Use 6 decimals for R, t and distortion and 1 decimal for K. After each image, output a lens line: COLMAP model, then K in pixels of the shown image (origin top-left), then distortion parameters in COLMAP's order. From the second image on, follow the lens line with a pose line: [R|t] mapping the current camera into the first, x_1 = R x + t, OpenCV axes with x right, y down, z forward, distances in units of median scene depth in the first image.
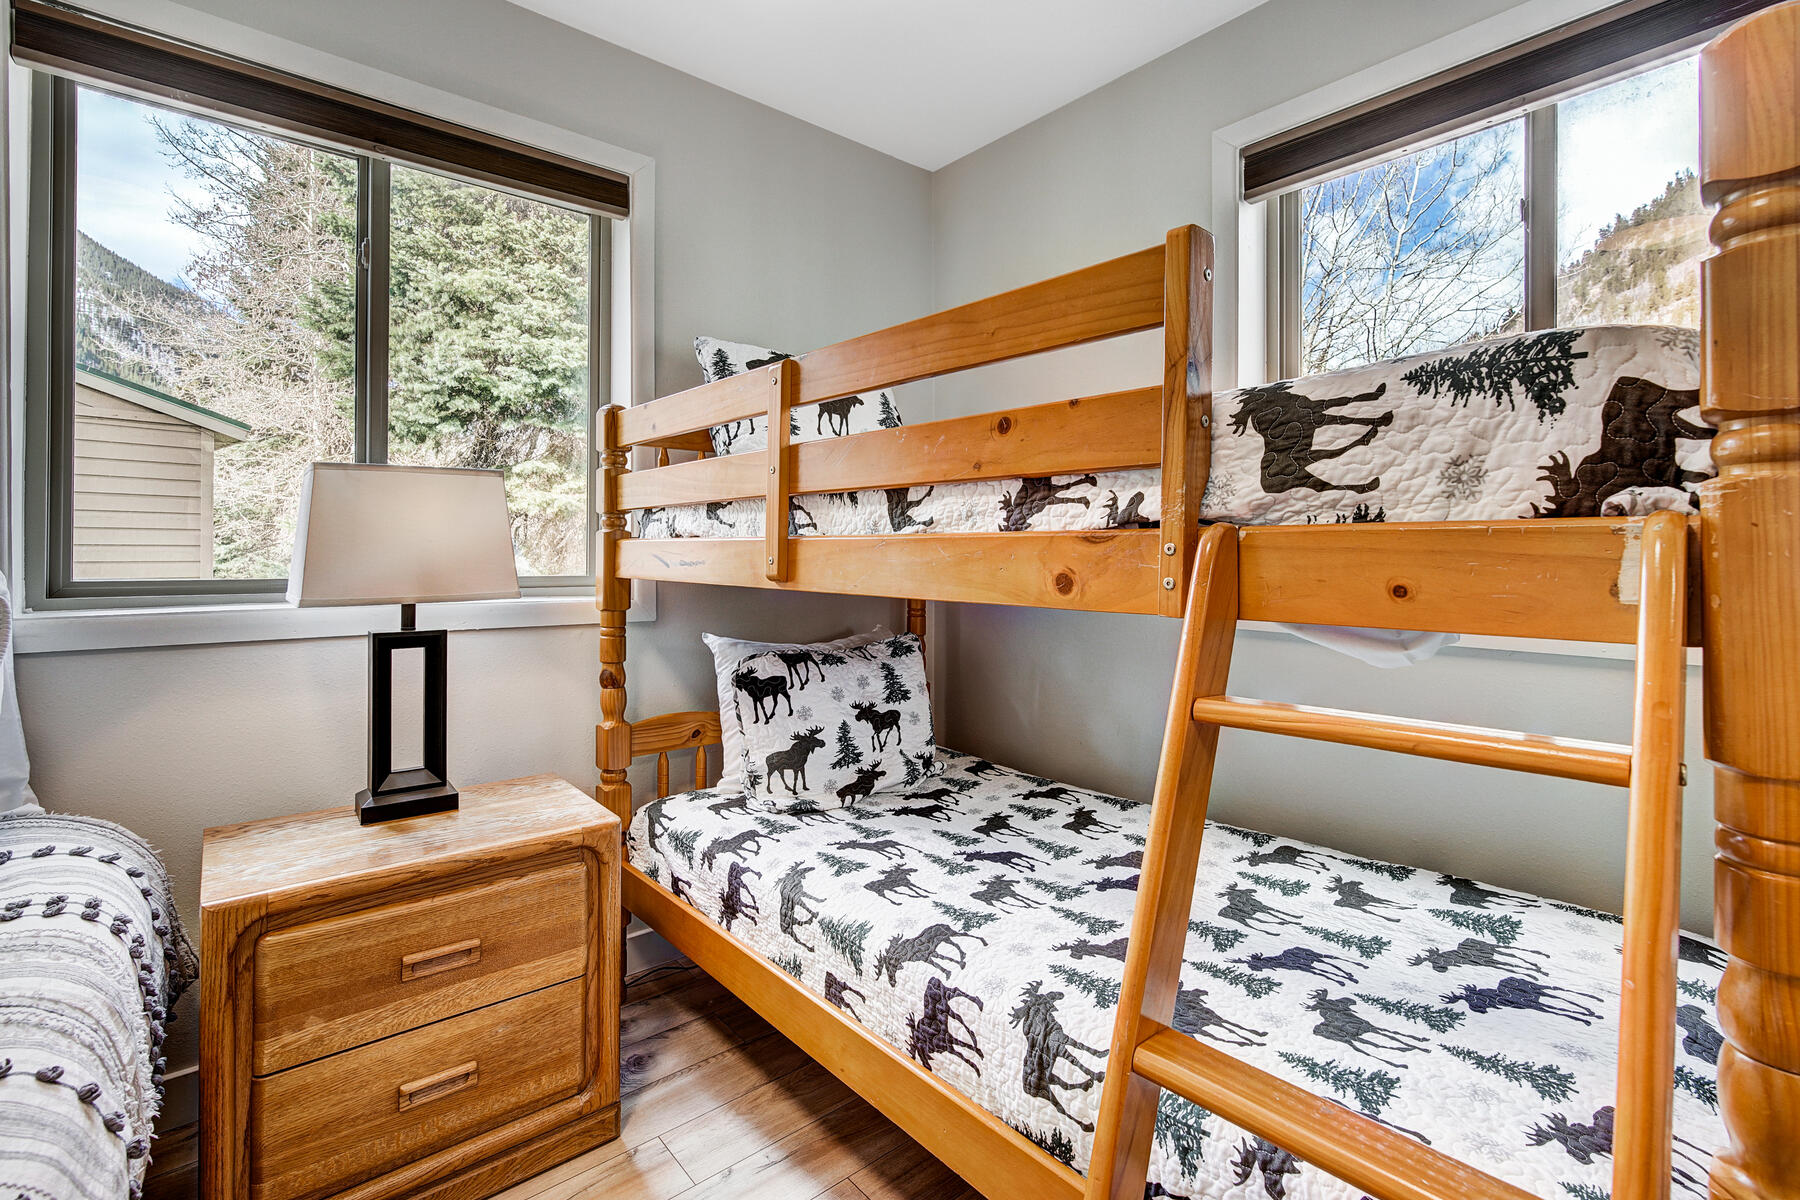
lens RADIAL K [[821.5, 0, 903.7], [0, 821.5, 566.4], [0, 0, 1]] dist [-0.001687, 0.000640]
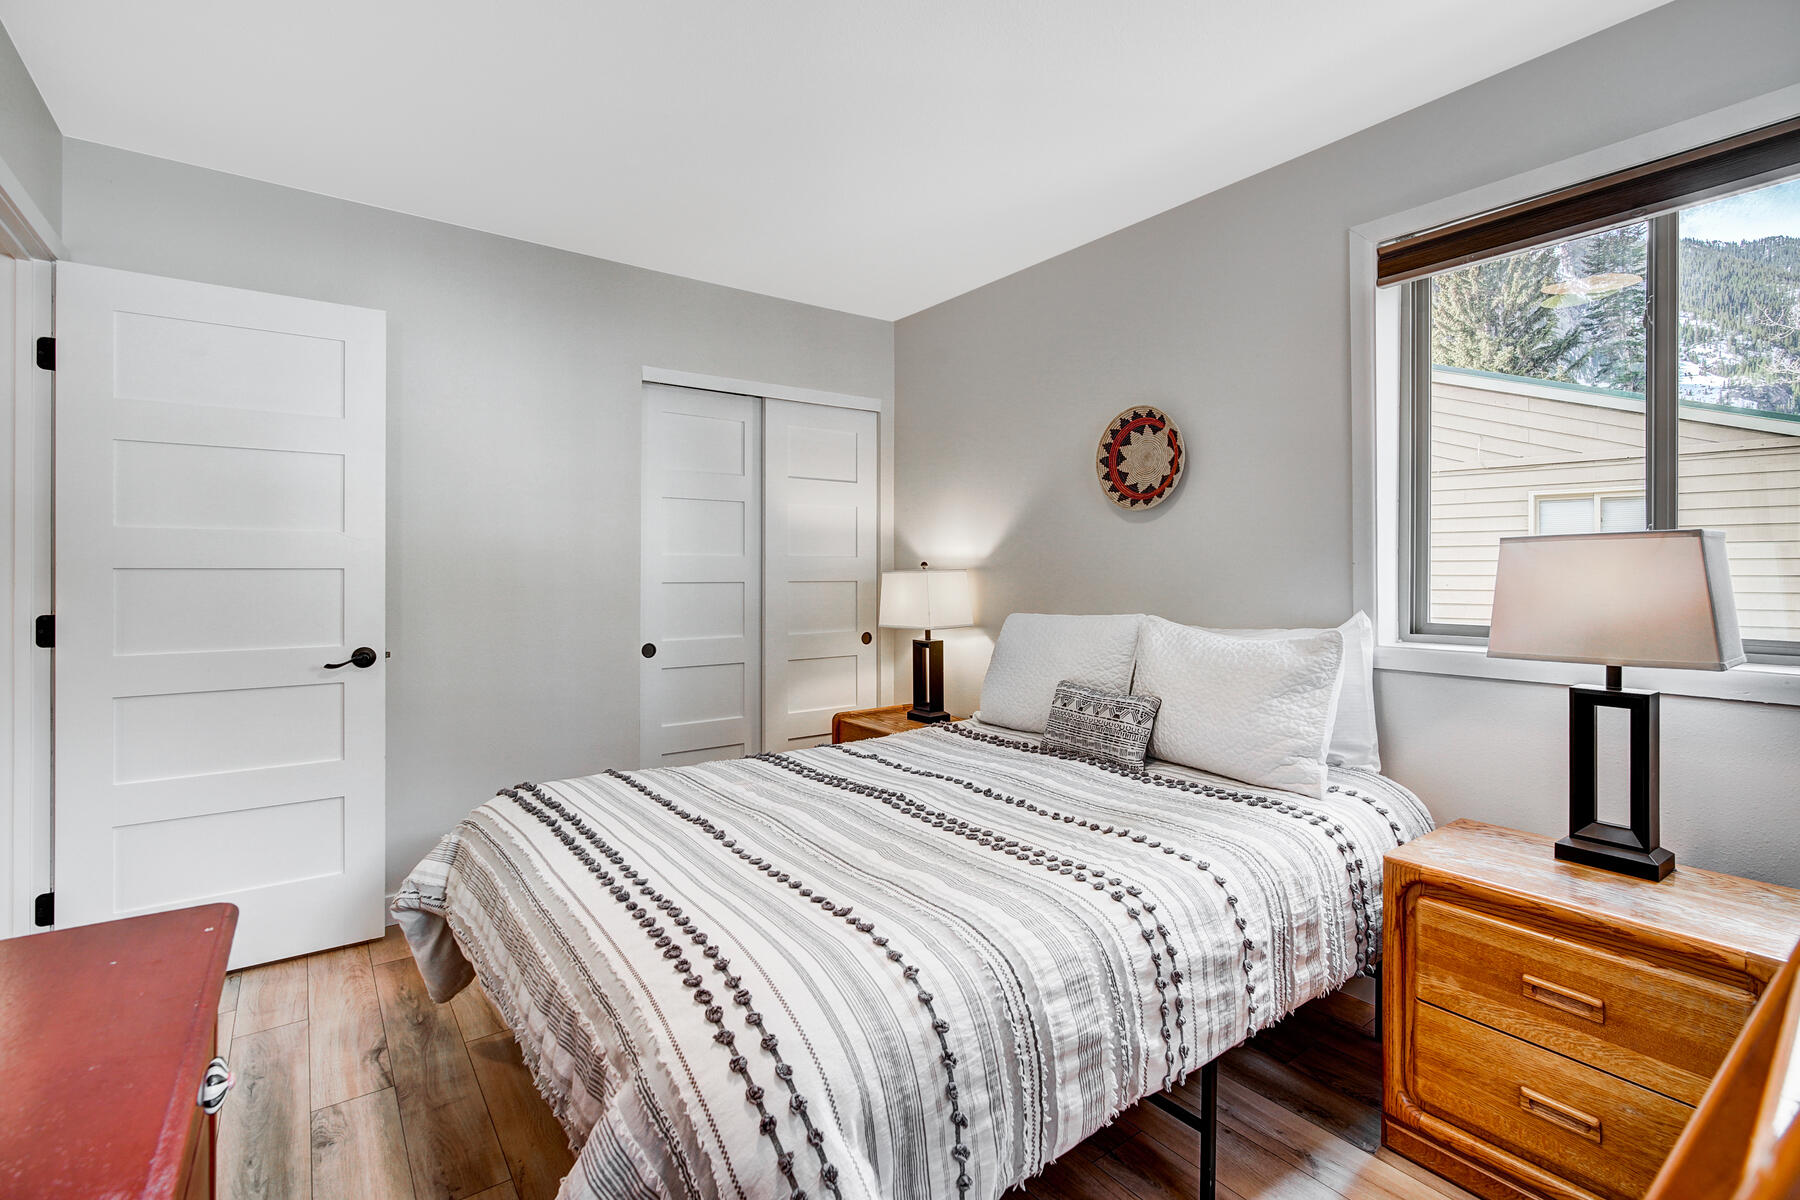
lens RADIAL K [[817.3, 0, 899.5], [0, 817.3, 577.7], [0, 0, 1]] dist [0.000521, 0.000211]
pose [[-0.065599, 0.004921, -0.997834, 0.489780], [-0.012758, 0.999902, 0.005770, -0.059251], [0.997765, 0.013109, -0.065530, 0.169782]]
